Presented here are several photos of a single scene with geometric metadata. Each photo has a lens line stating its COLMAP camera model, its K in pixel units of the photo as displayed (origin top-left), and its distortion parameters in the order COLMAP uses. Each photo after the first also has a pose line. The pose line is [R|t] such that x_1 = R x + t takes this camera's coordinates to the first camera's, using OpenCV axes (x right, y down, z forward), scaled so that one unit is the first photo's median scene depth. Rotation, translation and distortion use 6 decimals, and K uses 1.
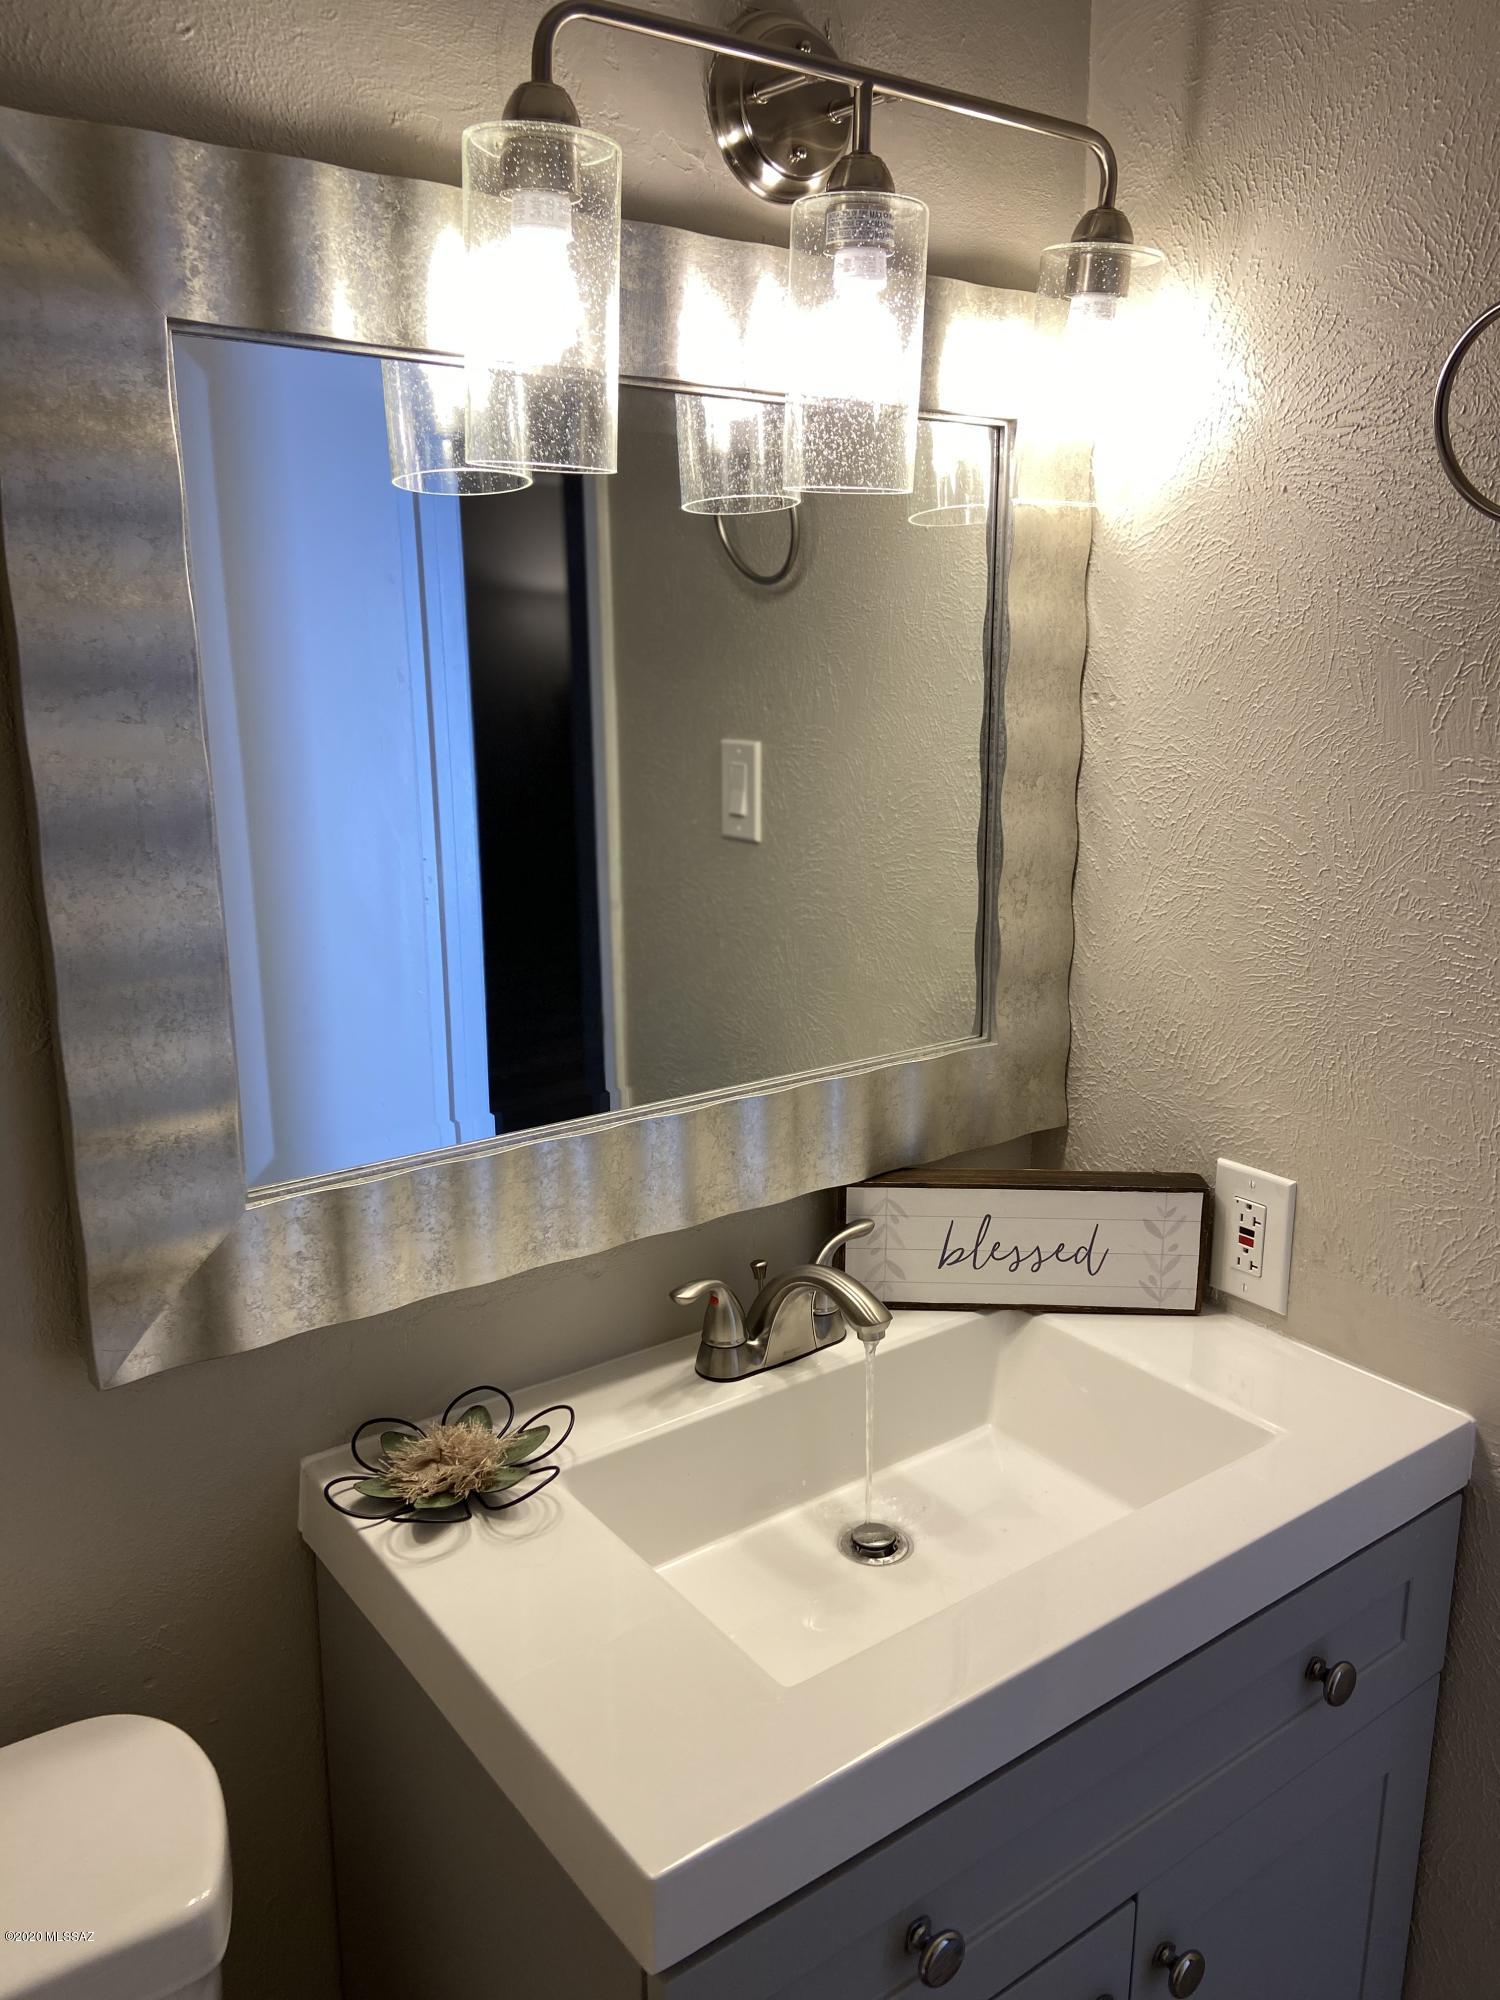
lens RADIAL K [[1507.1, 0, 761.4], [0, 1507.1, 992.0], [0, 0, 1]] dist [0.118873, -0.153354]
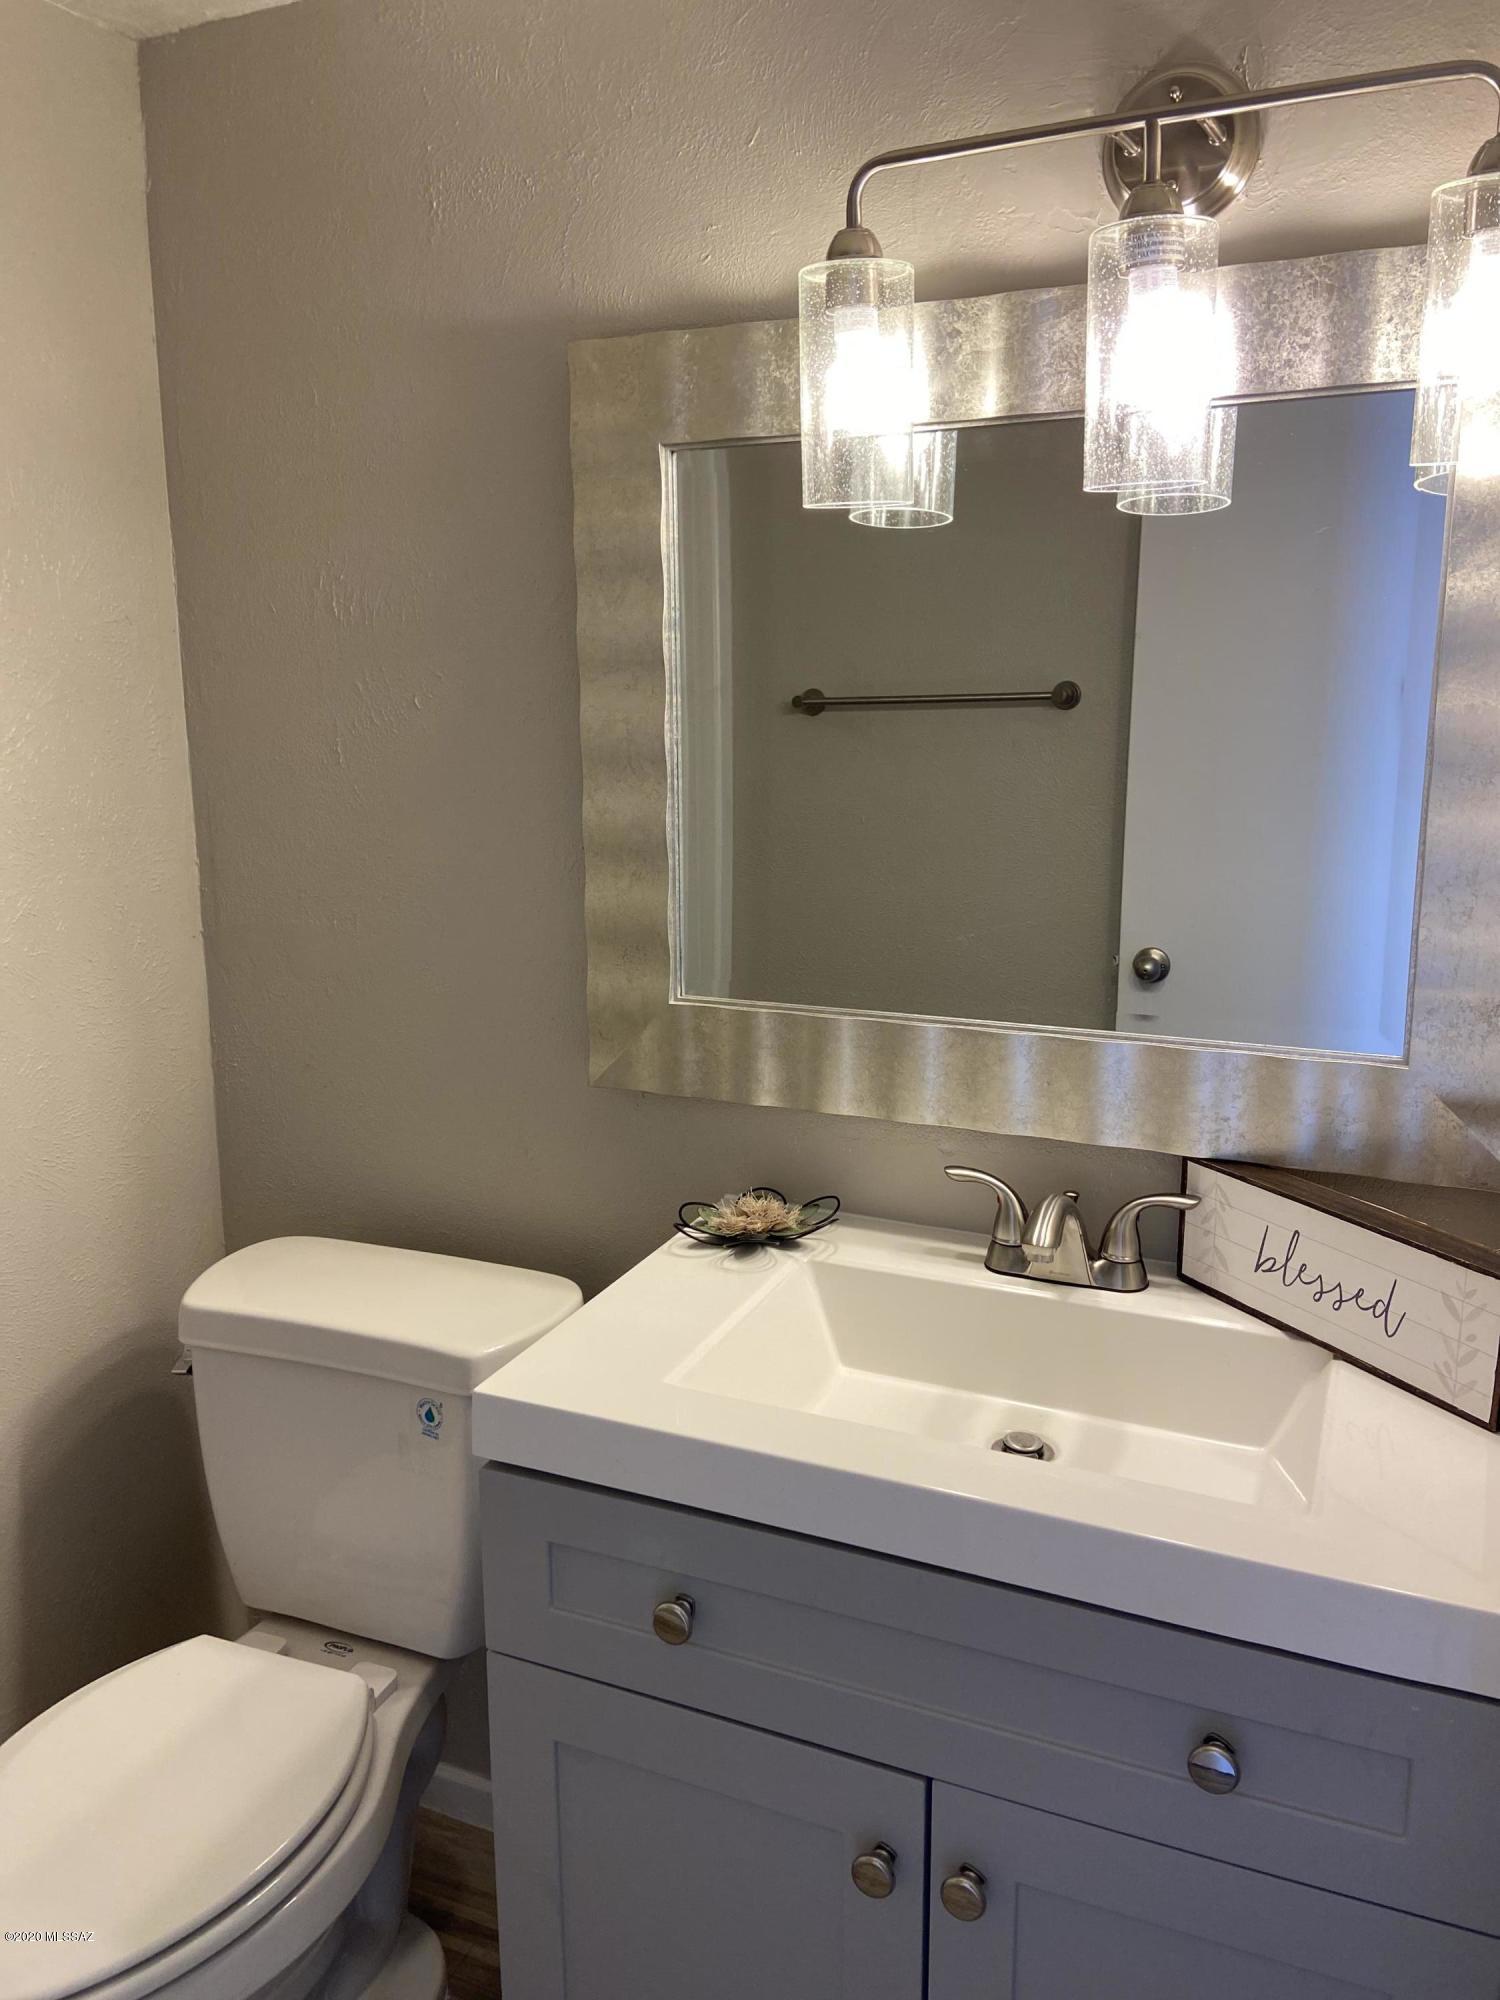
lens RADIAL K [[1478.8, 0, 753.6], [0, 1478.8, 969.5], [0, 0, 1]] dist [0.112323, -0.109106]
pose [[0.502251, 0.163032, -0.849214, 0.770877], [-0.190970, 0.978730, 0.074951, -0.017419], [0.843371, 0.124530, 0.522702, 0.216926]]
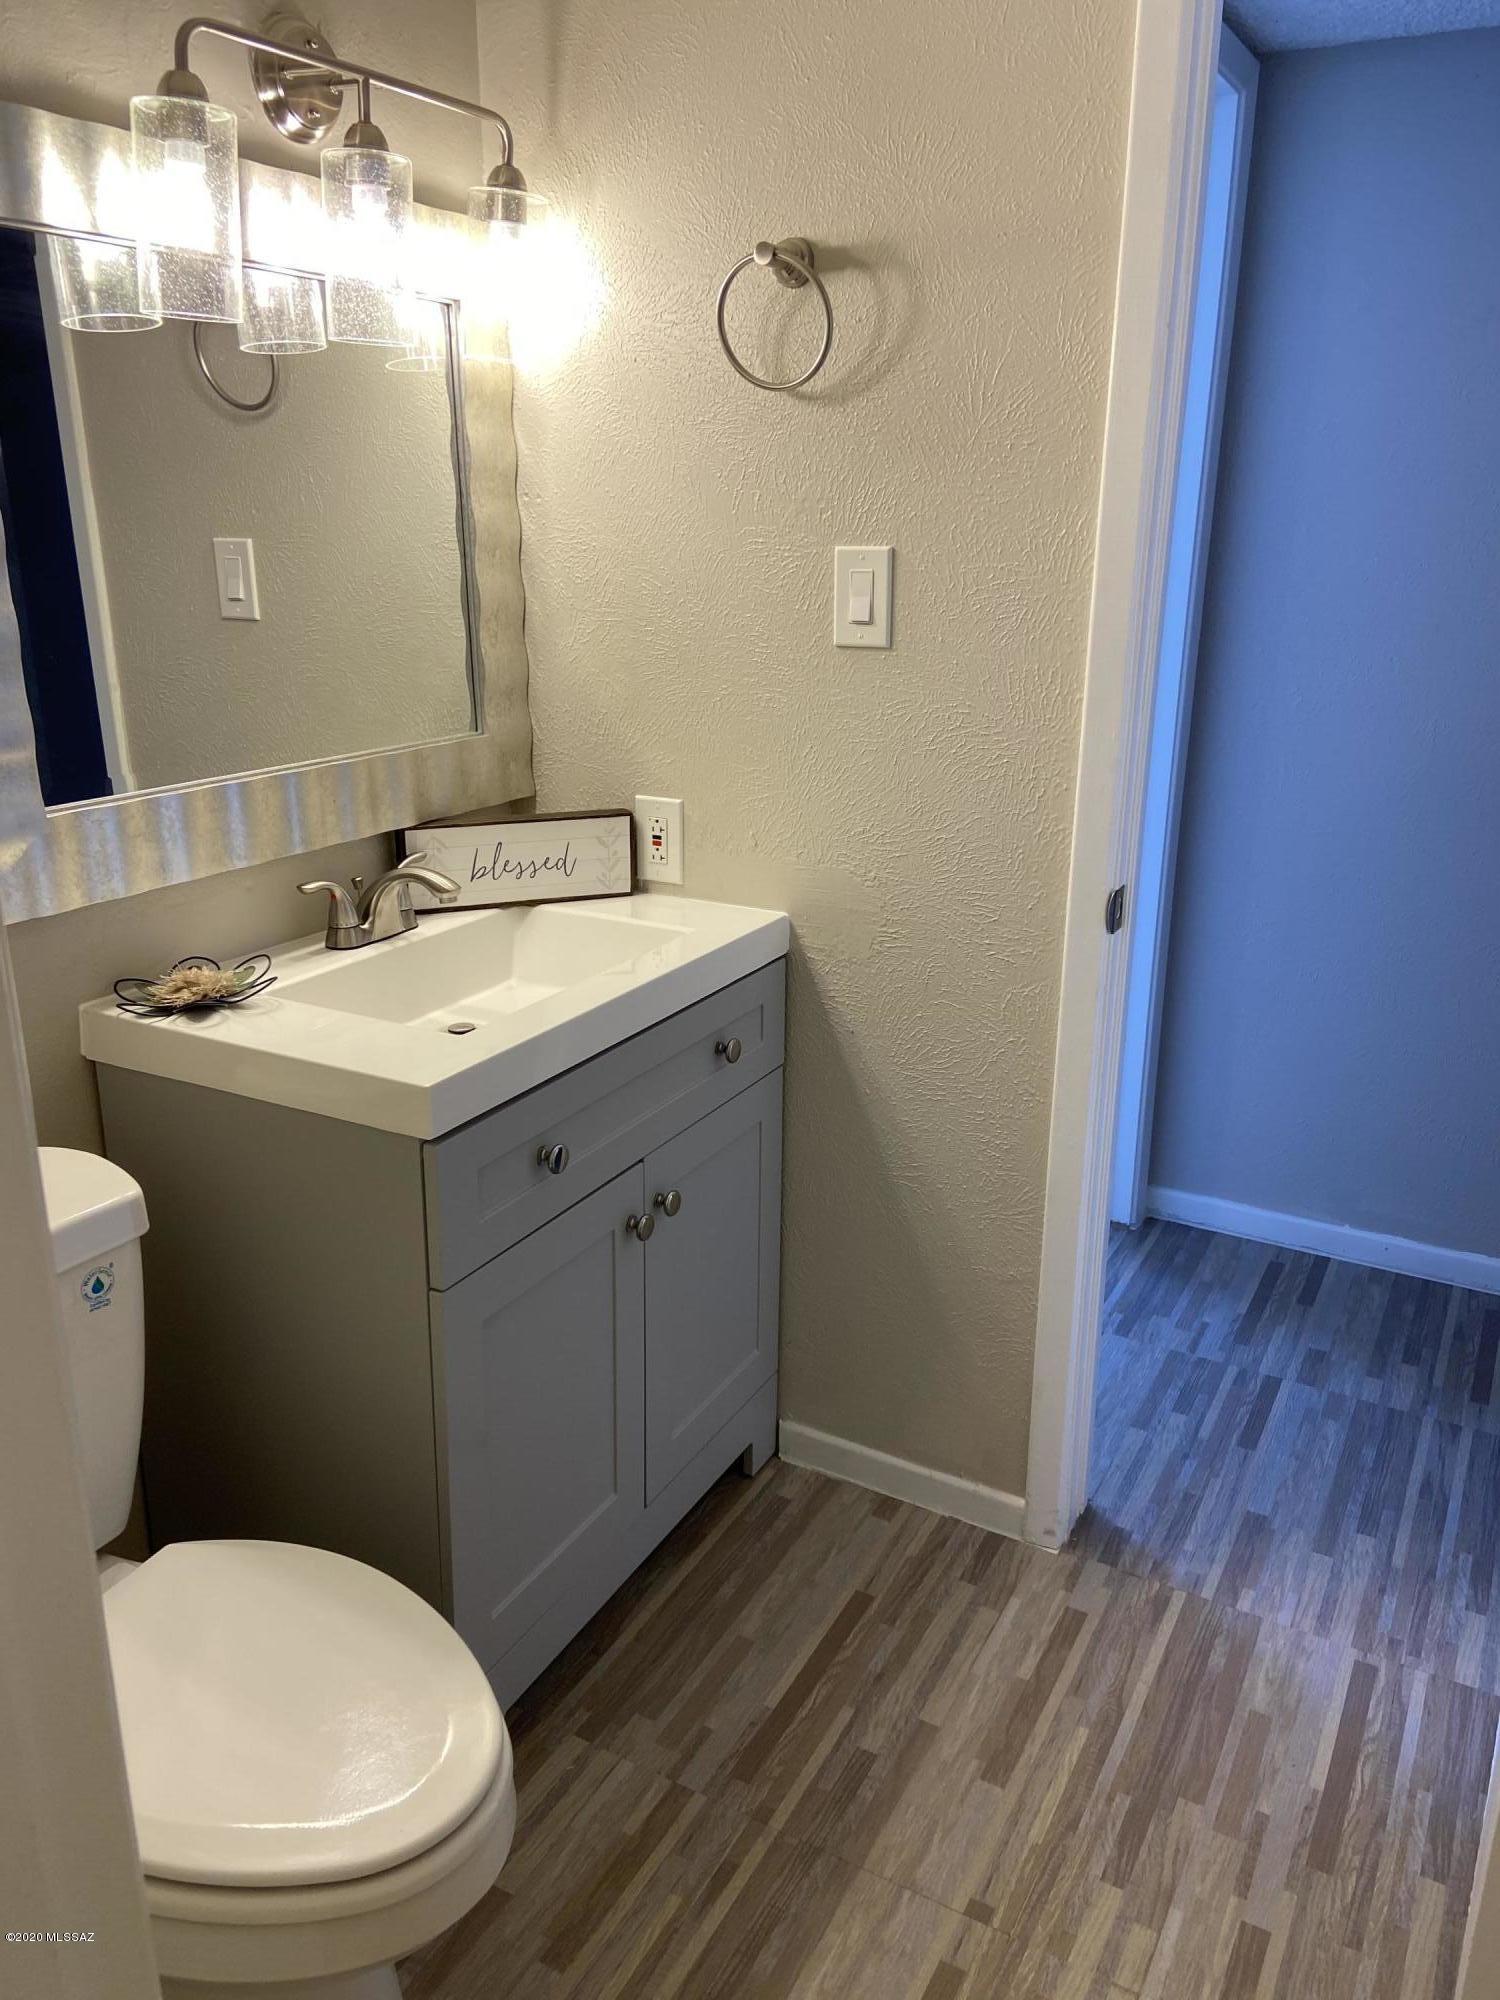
lens RADIAL K [[1507.1, 0, 761.4], [0, 1507.1, 992.0], [0, 0, 1]] dist [0.118873, -0.153354]
pose [[0.905595, -0.121563, 0.406350, -0.260398], [0.088790, 0.991155, 0.098634, 0.175779], [-0.414746, -0.053243, 0.908378, -0.527428]]
